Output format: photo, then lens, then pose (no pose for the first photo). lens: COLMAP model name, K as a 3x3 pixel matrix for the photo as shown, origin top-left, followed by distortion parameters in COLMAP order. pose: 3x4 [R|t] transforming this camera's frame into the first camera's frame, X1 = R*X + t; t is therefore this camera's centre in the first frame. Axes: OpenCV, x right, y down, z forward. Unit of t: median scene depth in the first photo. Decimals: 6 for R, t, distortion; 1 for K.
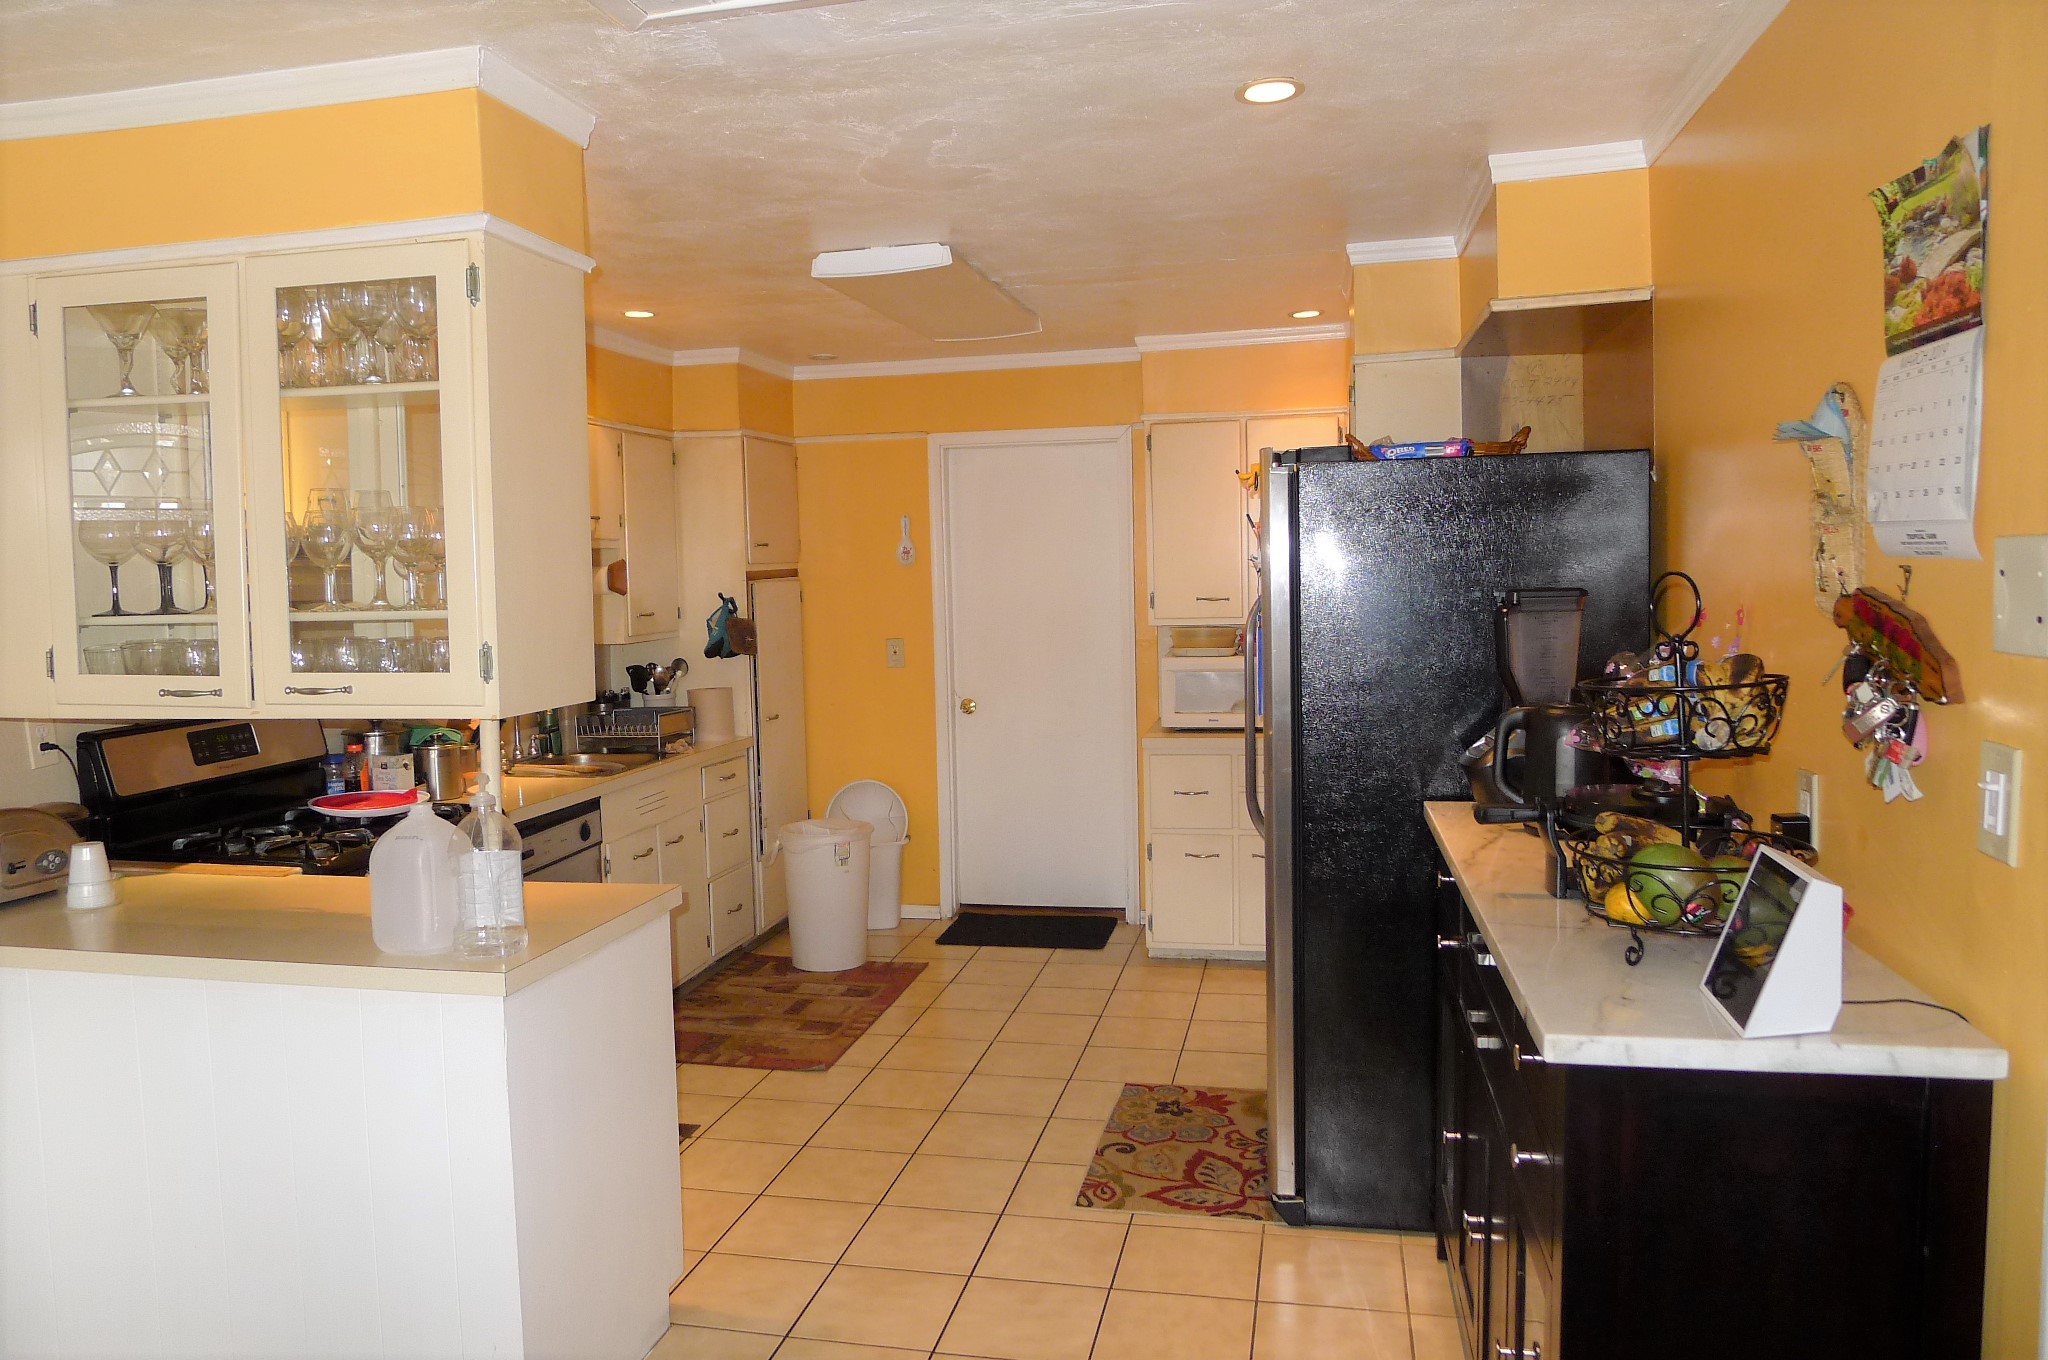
lens RADIAL K [[1451.8, 0, 1021.4], [0, 1451.8, 674.3], [0, 0, 1]] dist [-0.036504, -0.001501]
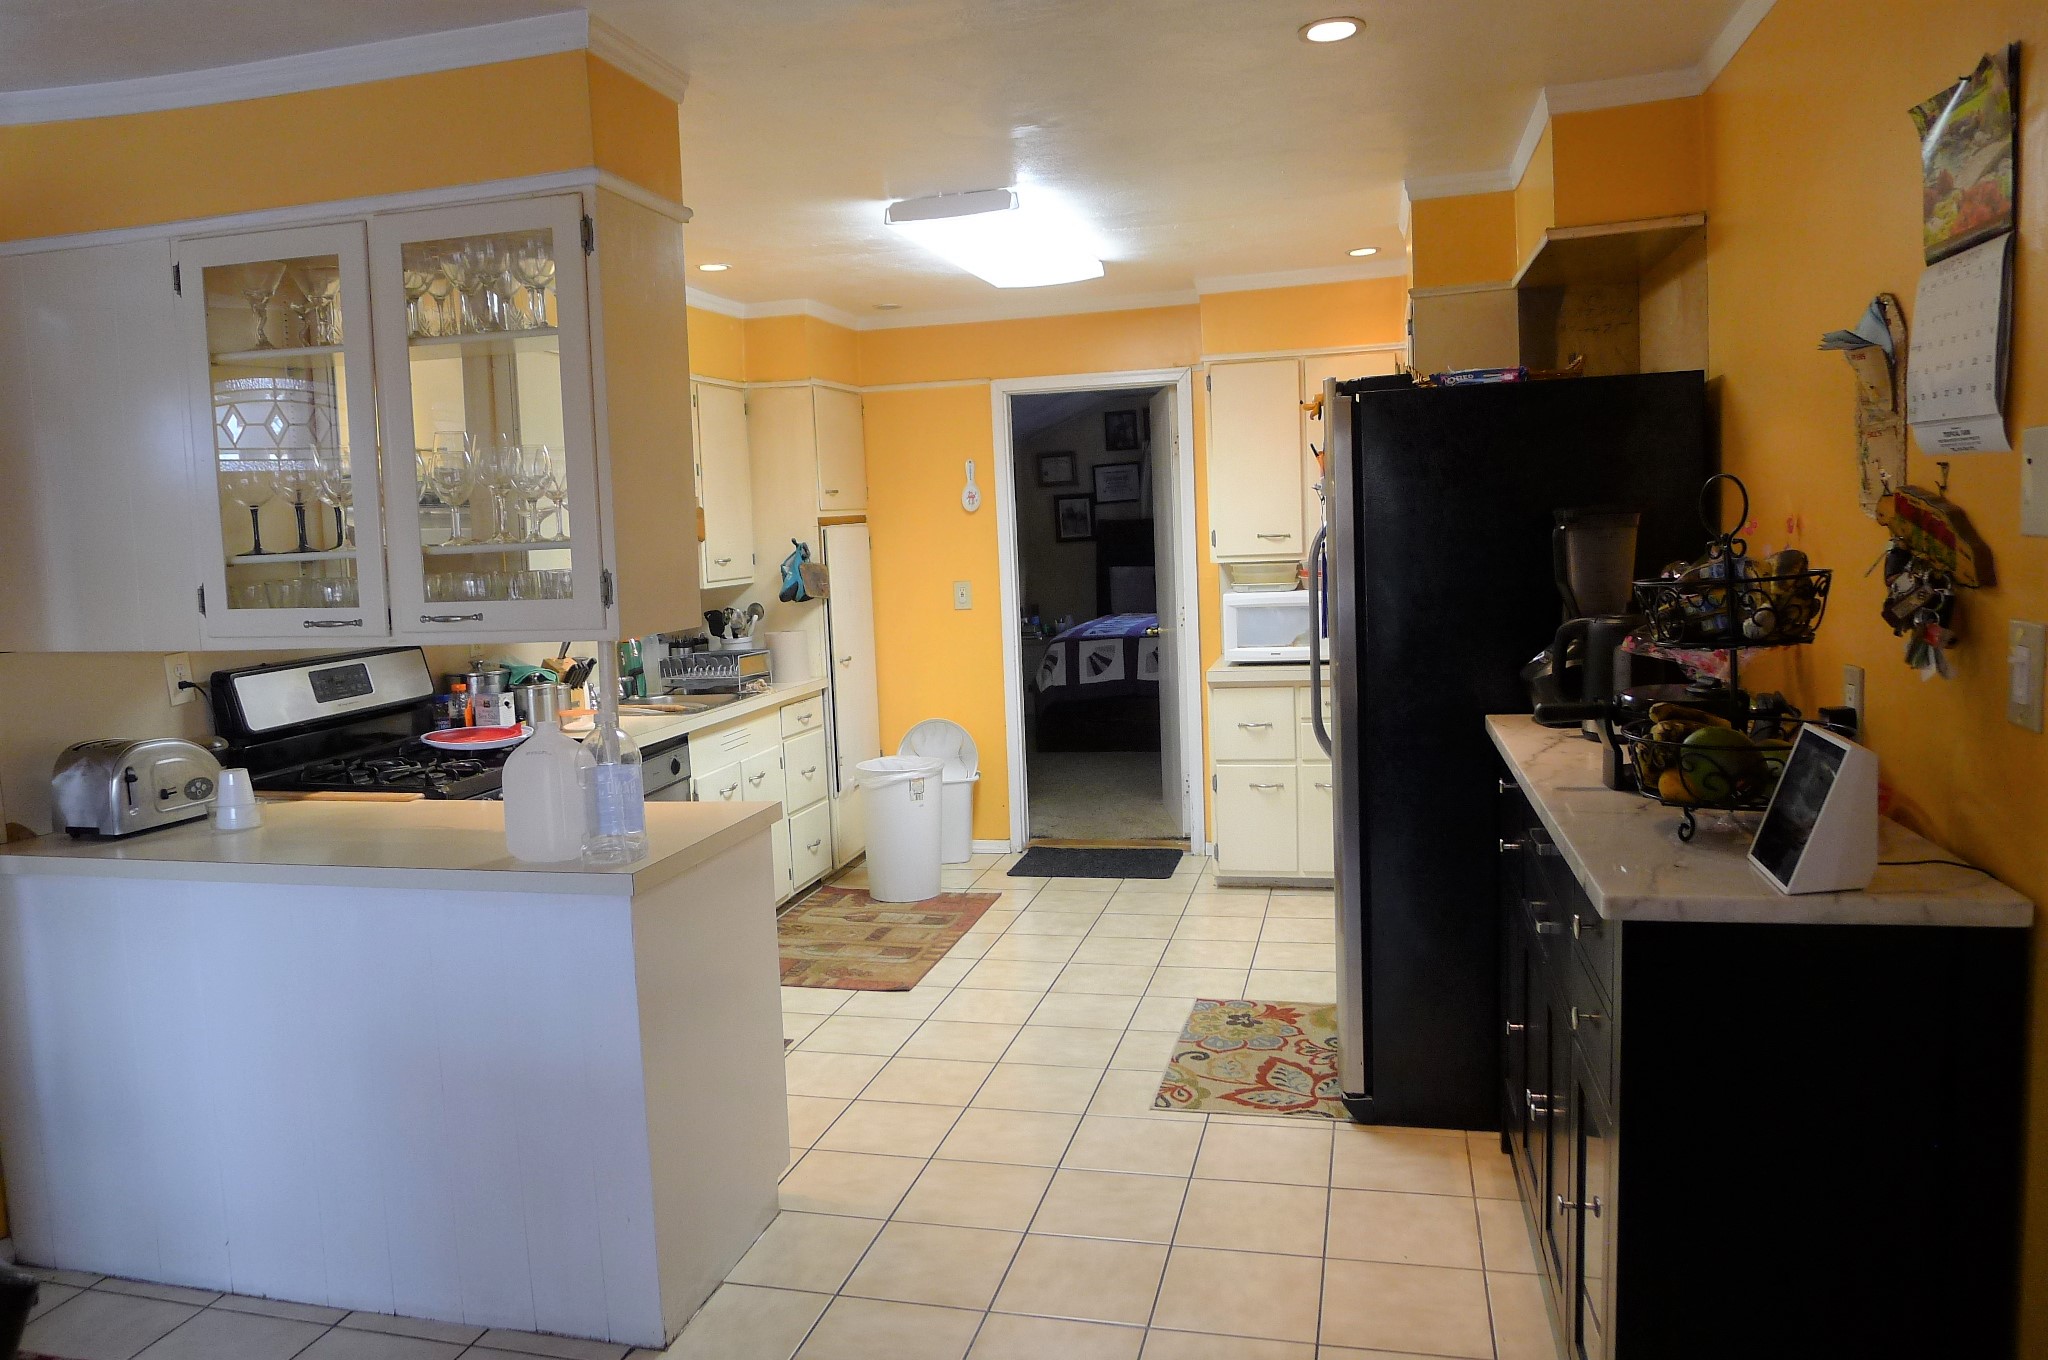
lens RADIAL K [[1451.8, 0, 1018.5], [0, 1451.8, 674.8], [0, 0, 1]] dist [-0.036504, -0.001501]
pose [[0.999125, -0.015373, -0.038892, -0.017451], [0.016586, 0.999380, 0.031054, 0.021614], [0.038391, -0.031671, 0.998761, -0.053137]]
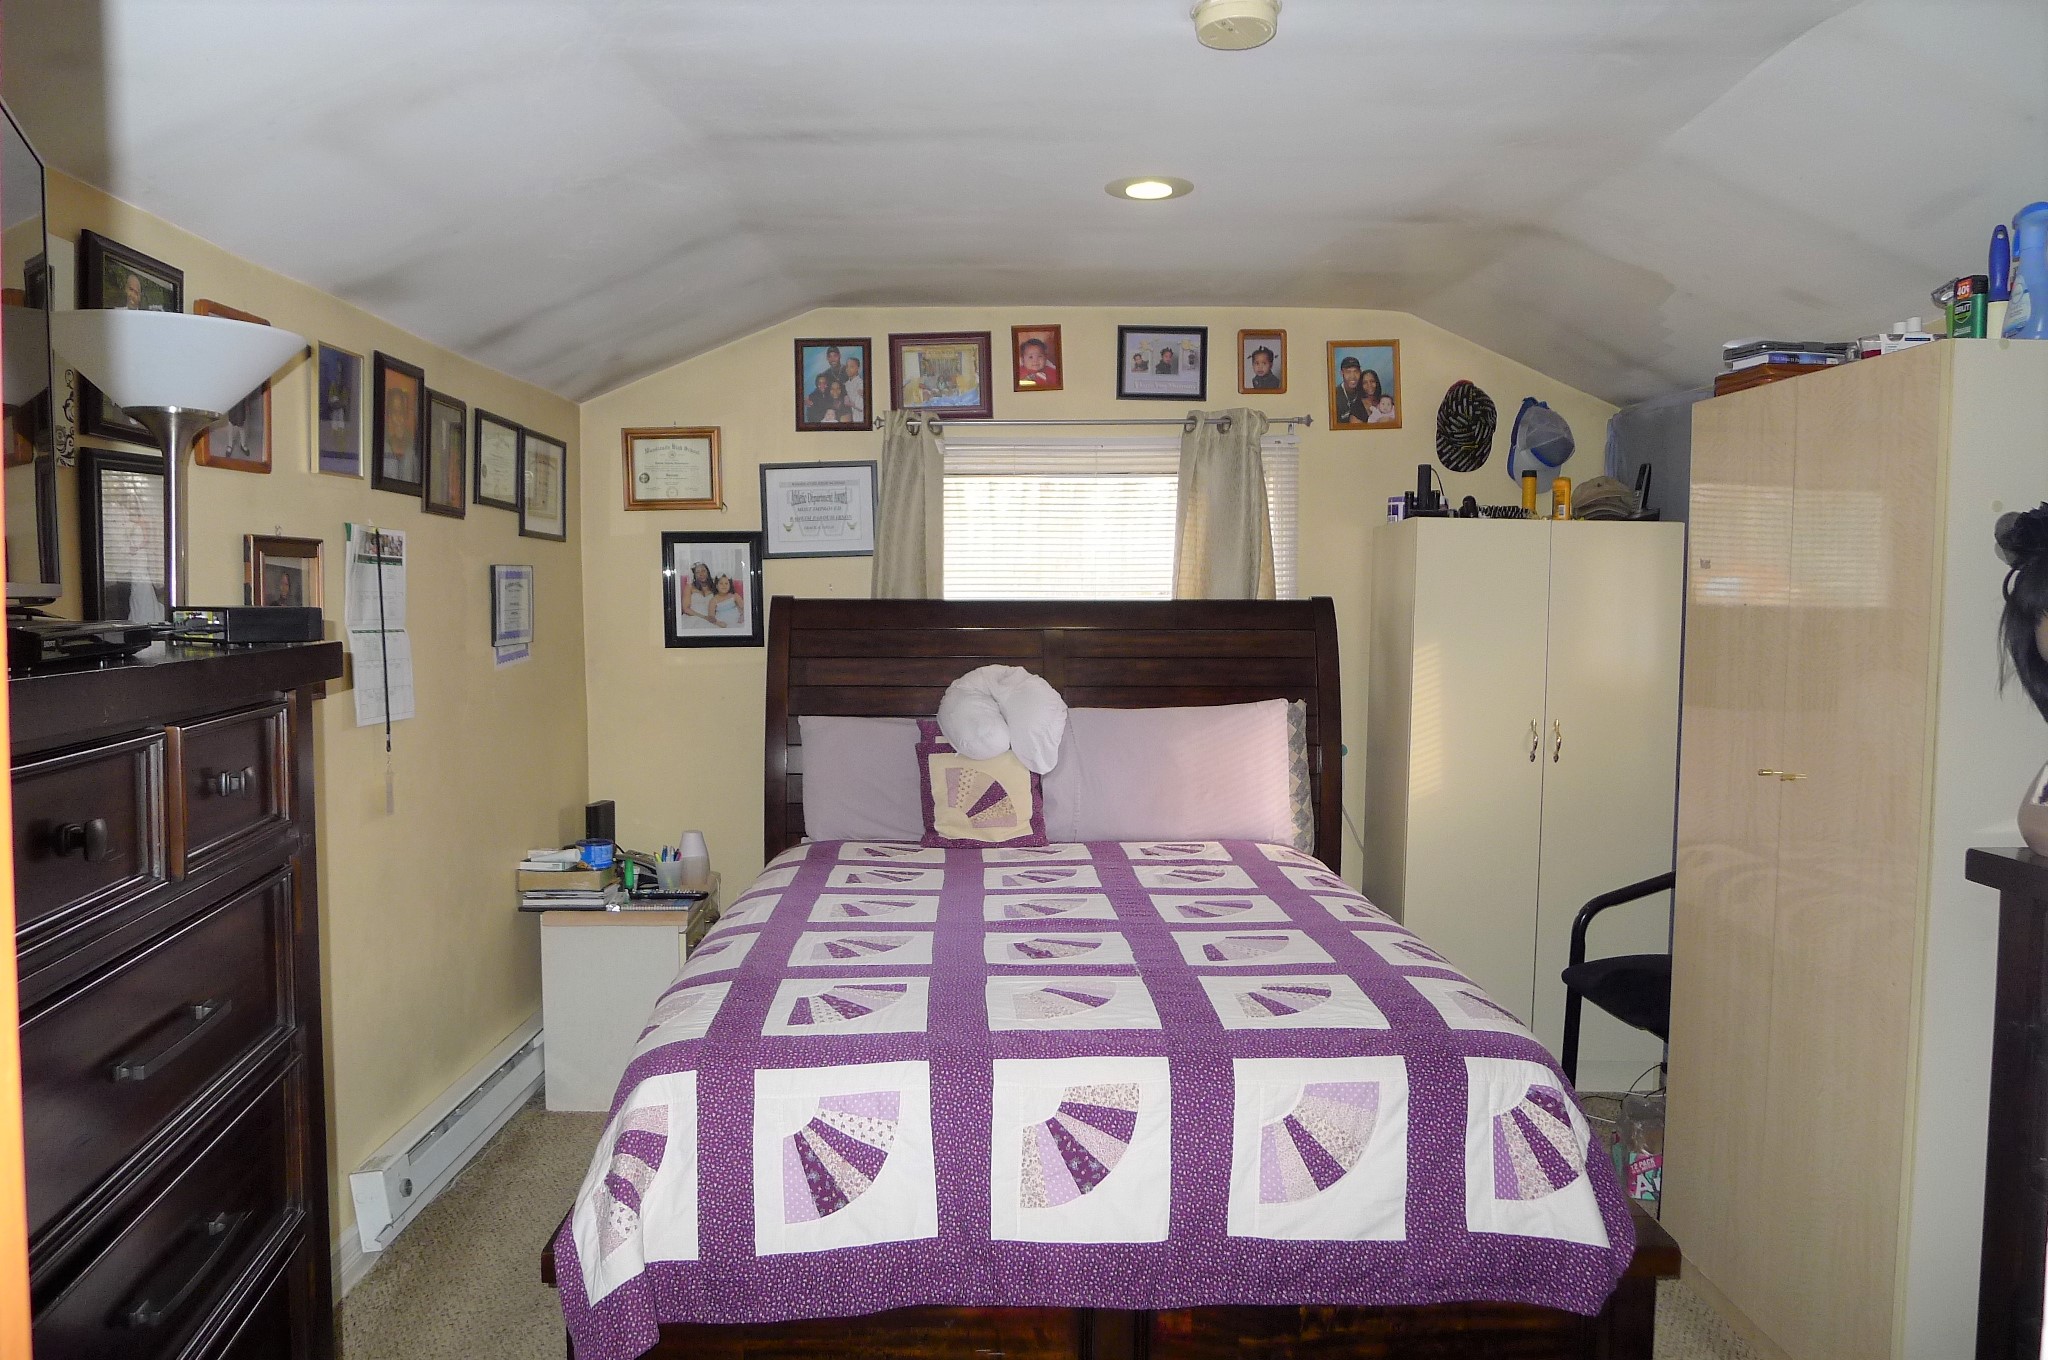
lens RADIAL K [[1451.8, 0, 1027.2], [0, 1451.8, 676.8], [0, 0, 1]] dist [-0.036504, -0.001501]
pose [[0.971647, 0.011259, 0.236170, -0.039444], [-0.006291, 0.999743, -0.021776, -0.089162], [-0.236354, 0.019673, 0.971468, 1.448410]]
